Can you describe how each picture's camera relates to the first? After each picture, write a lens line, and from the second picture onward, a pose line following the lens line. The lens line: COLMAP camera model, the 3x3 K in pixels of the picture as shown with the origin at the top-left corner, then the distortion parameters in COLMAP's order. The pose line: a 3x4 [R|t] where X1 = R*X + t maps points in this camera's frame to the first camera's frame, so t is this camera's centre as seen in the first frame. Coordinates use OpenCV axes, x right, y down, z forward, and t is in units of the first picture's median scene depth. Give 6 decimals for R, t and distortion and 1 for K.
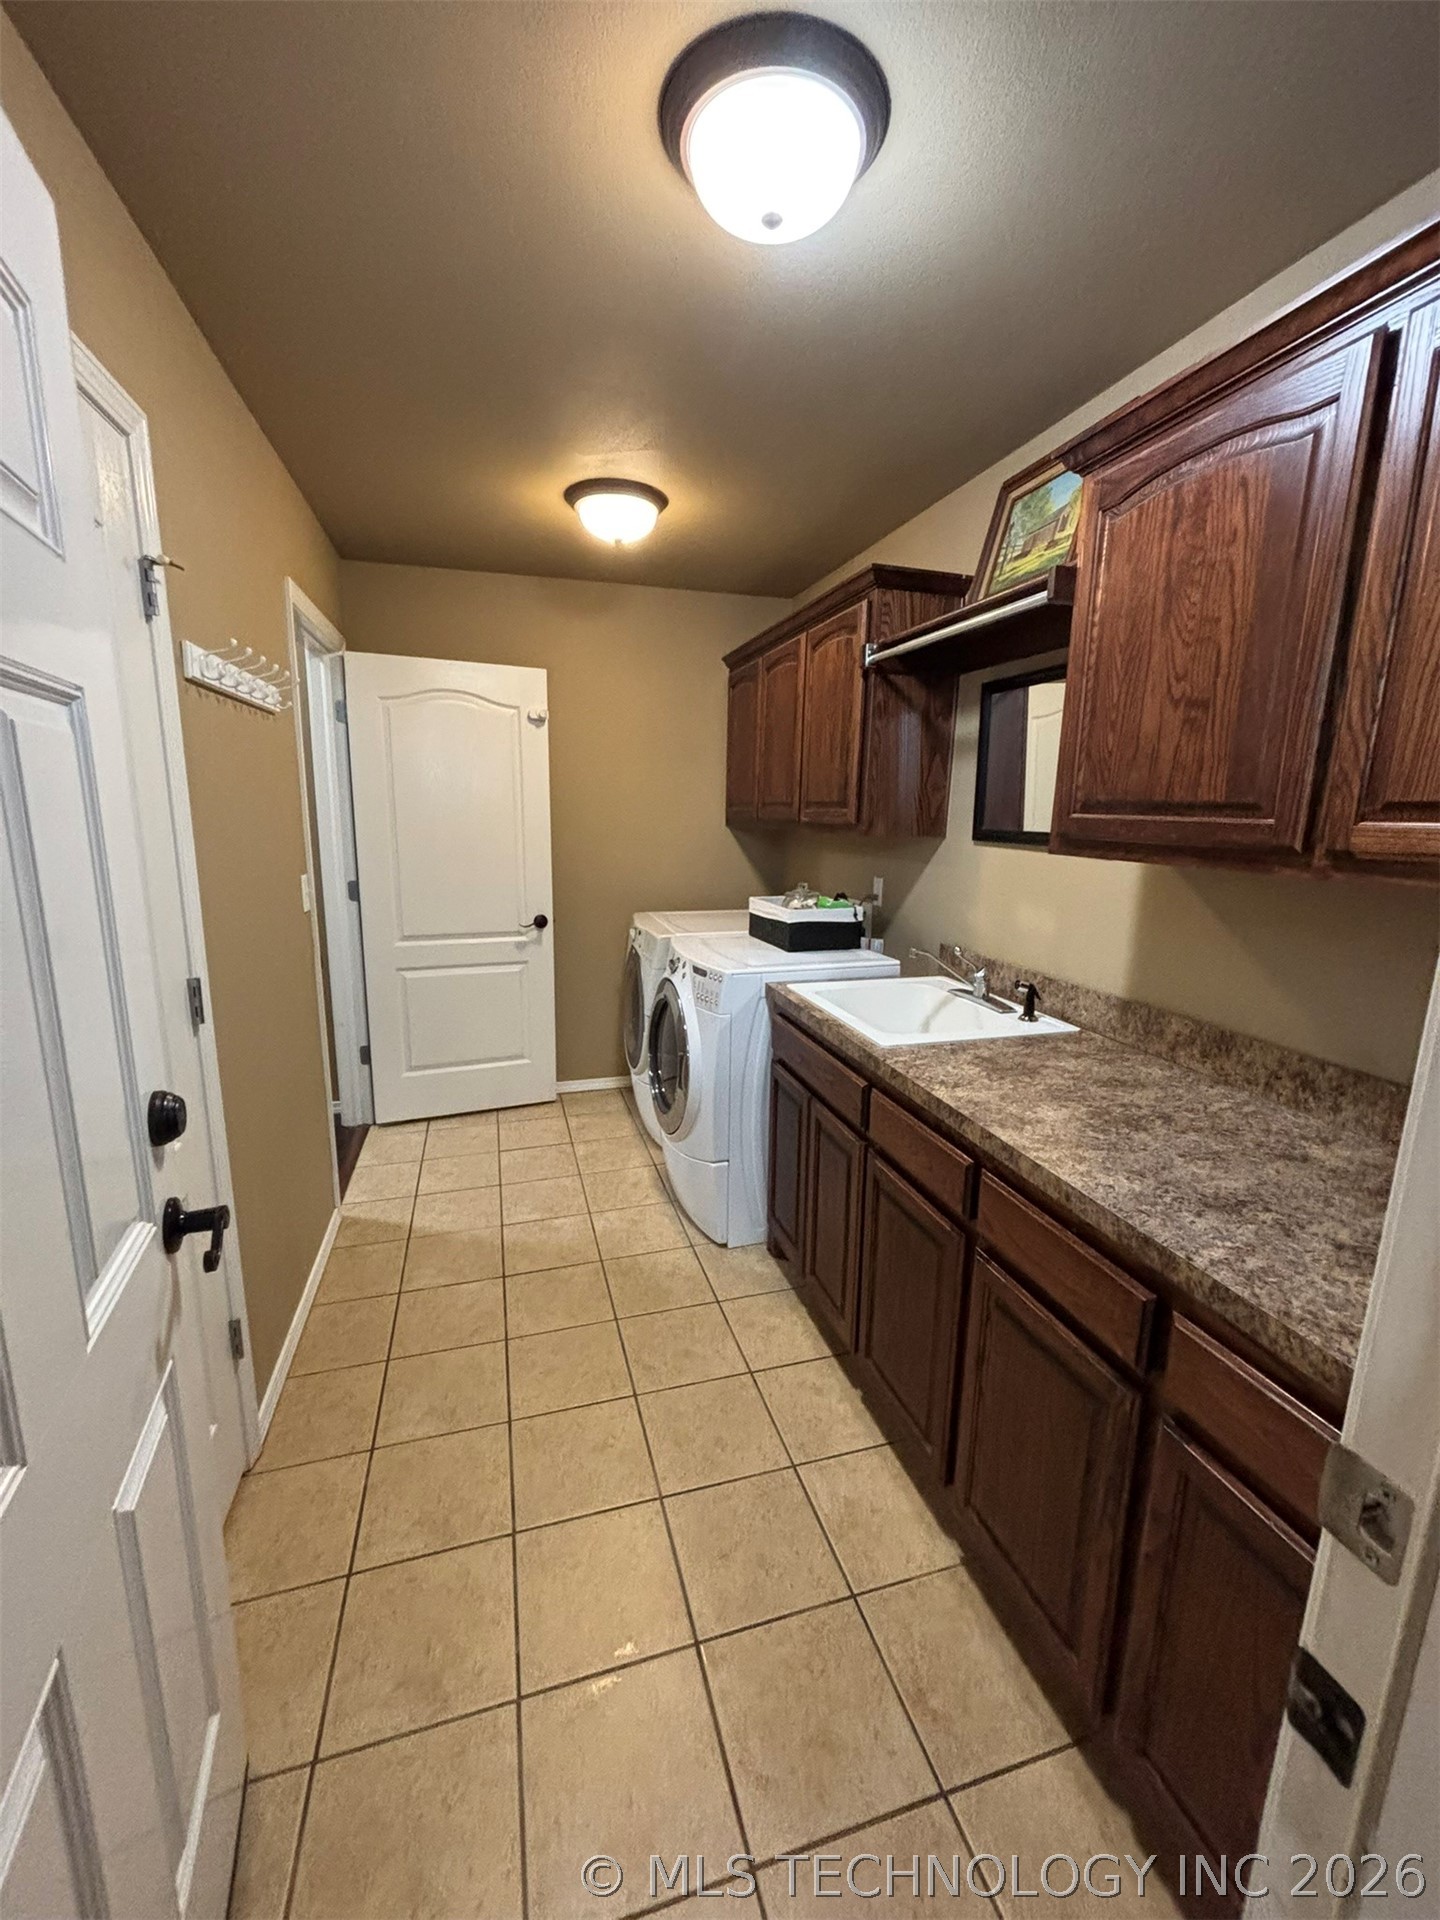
lens RADIAL K [[767.9, 0, 706.5], [0, 767.9, 954.2], [0, 0, 1]] dist [-0.009006, 0.003541]
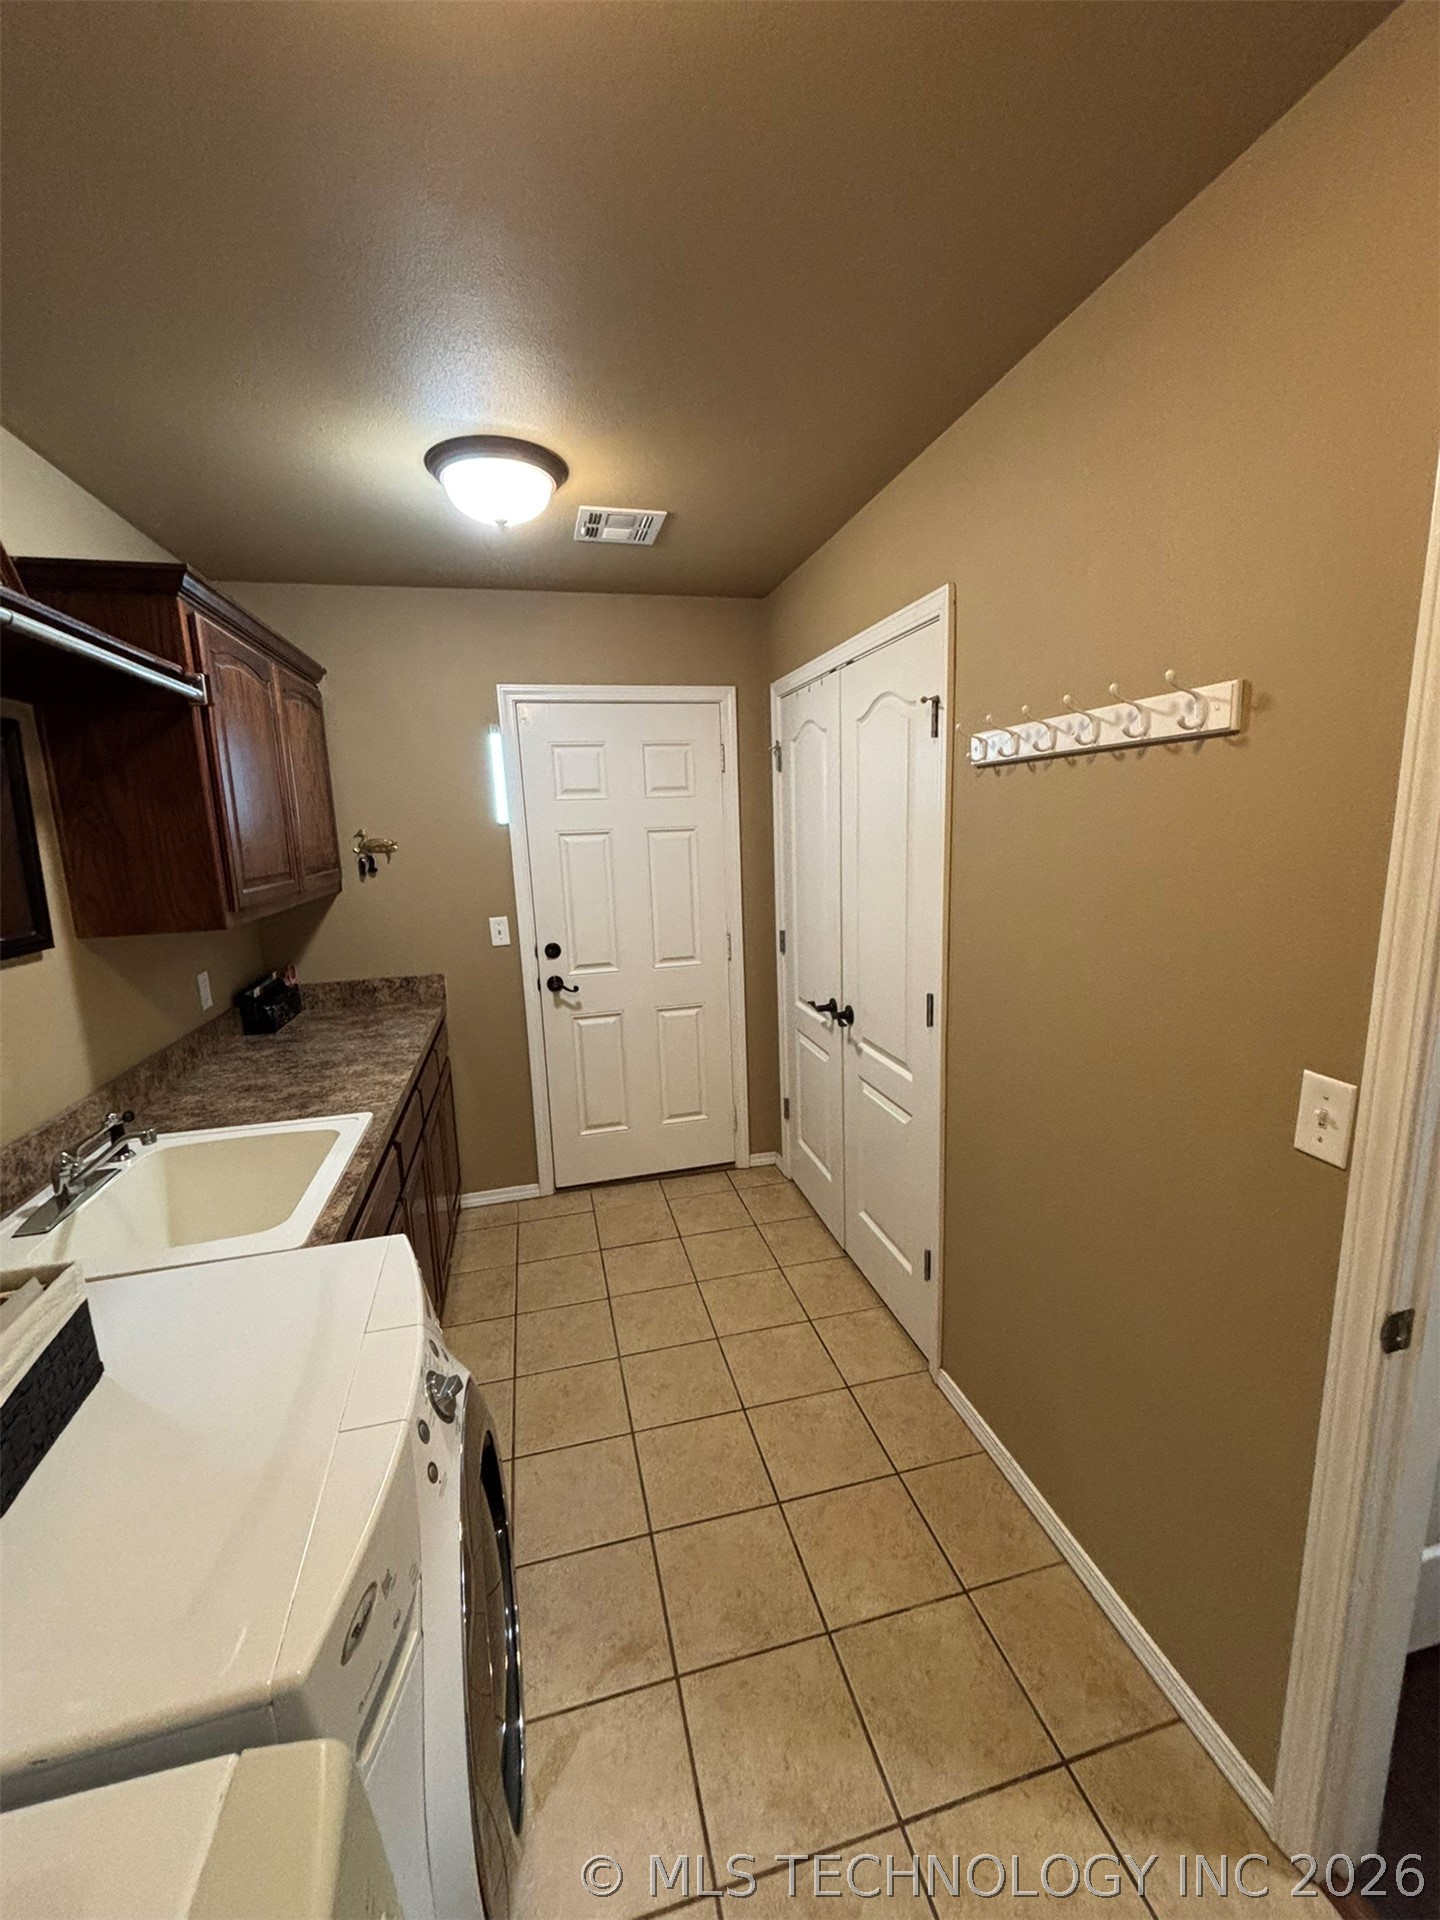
lens RADIAL K [[767.9, 0, 721.8], [0, 767.9, 961.2], [0, 0, 1]] dist [-0.009006, 0.003541]
pose [[-0.999442, 0.015008, 0.029845, -0.312947], [0.024959, 0.929291, 0.368505, -0.498348], [-0.022204, 0.369044, -0.929147, 2.111868]]
